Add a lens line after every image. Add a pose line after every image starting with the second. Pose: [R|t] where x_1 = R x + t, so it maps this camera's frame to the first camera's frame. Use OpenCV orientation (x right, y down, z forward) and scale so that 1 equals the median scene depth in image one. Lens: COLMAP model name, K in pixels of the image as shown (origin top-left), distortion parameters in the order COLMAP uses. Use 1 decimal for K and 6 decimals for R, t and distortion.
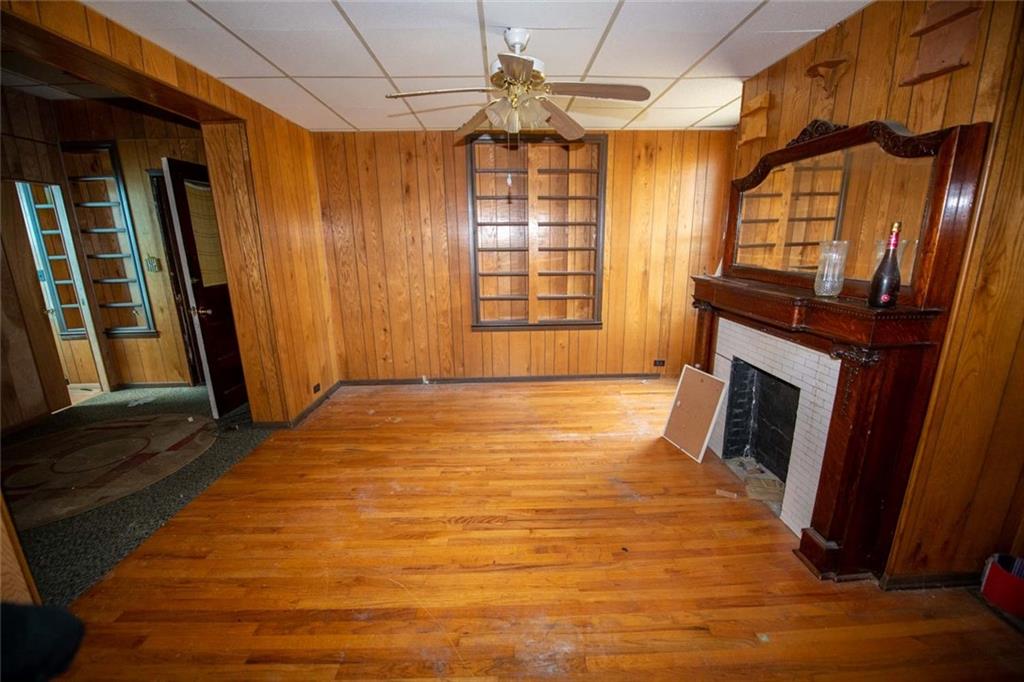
lens RADIAL K [[412.7, 0, 515.4], [0, 412.7, 338.2], [0, 0, 1]] dist [-0.011316, -0.000042]
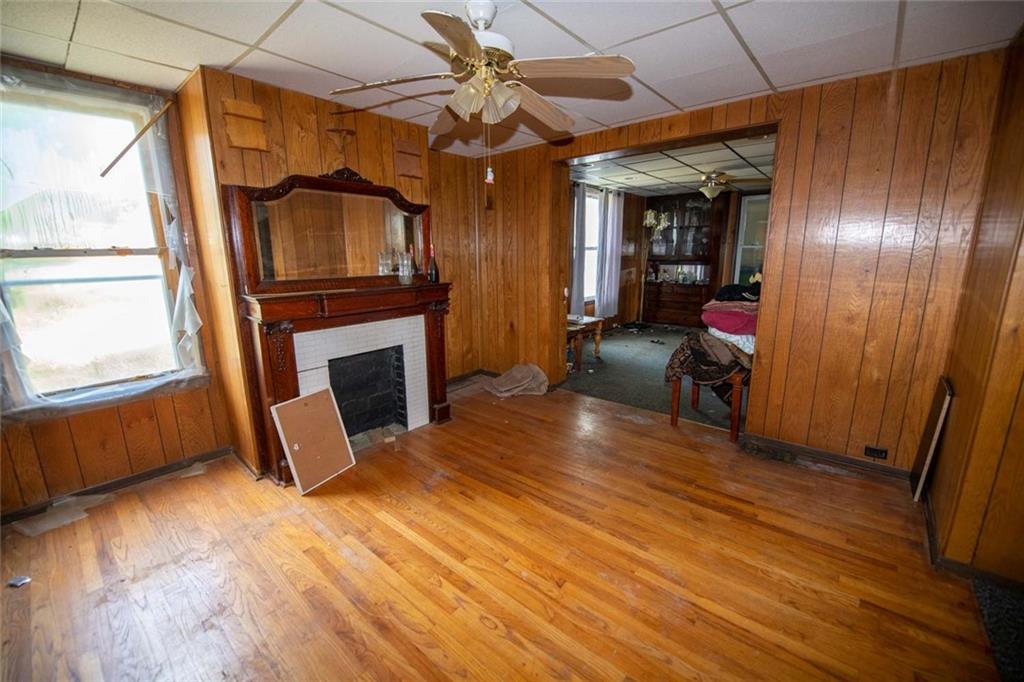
lens RADIAL K [[412.7, 0, 515.4], [0, 412.7, 338.2], [0, 0, 1]] dist [-0.011316, -0.000042]
pose [[-0.746584, -0.117684, 0.654800, -0.510765], [0.170657, 0.917422, 0.359462, -0.300788], [-0.643031, 0.380115, -0.664849, 1.323665]]
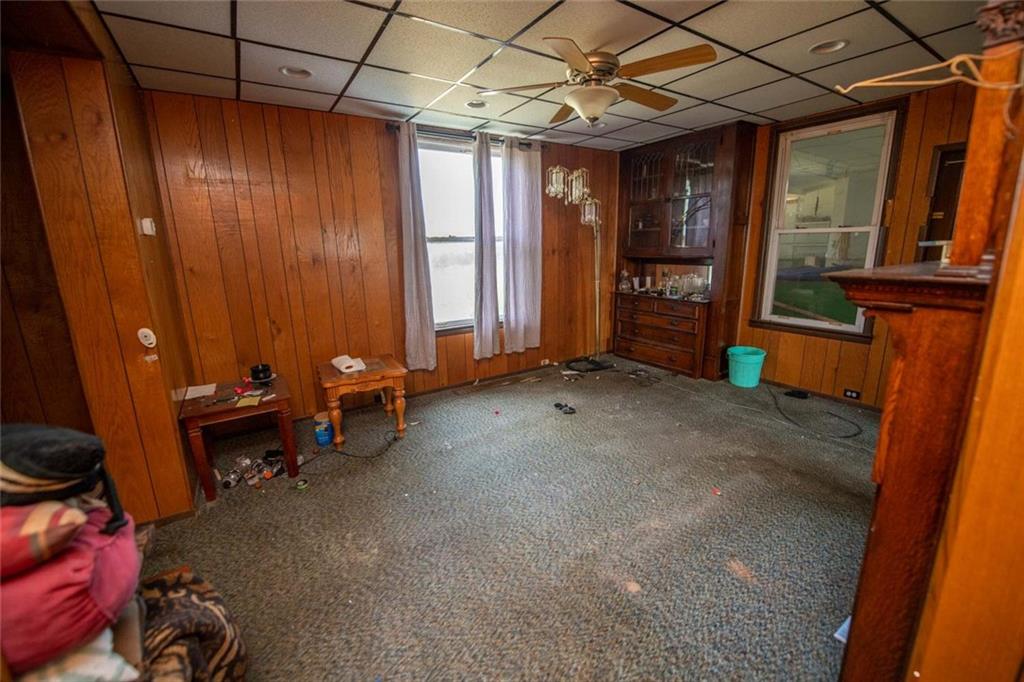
lens RADIAL K [[412.7, 0, 515.4], [0, 412.7, 338.2], [0, 0, 1]] dist [-0.011316, -0.000042]
pose [[-0.521573, -0.168236, 0.836455, -0.554435], [0.221123, 0.920217, 0.322965, 0.056036], [-0.824055, 0.353409, -0.442760, -0.169764]]
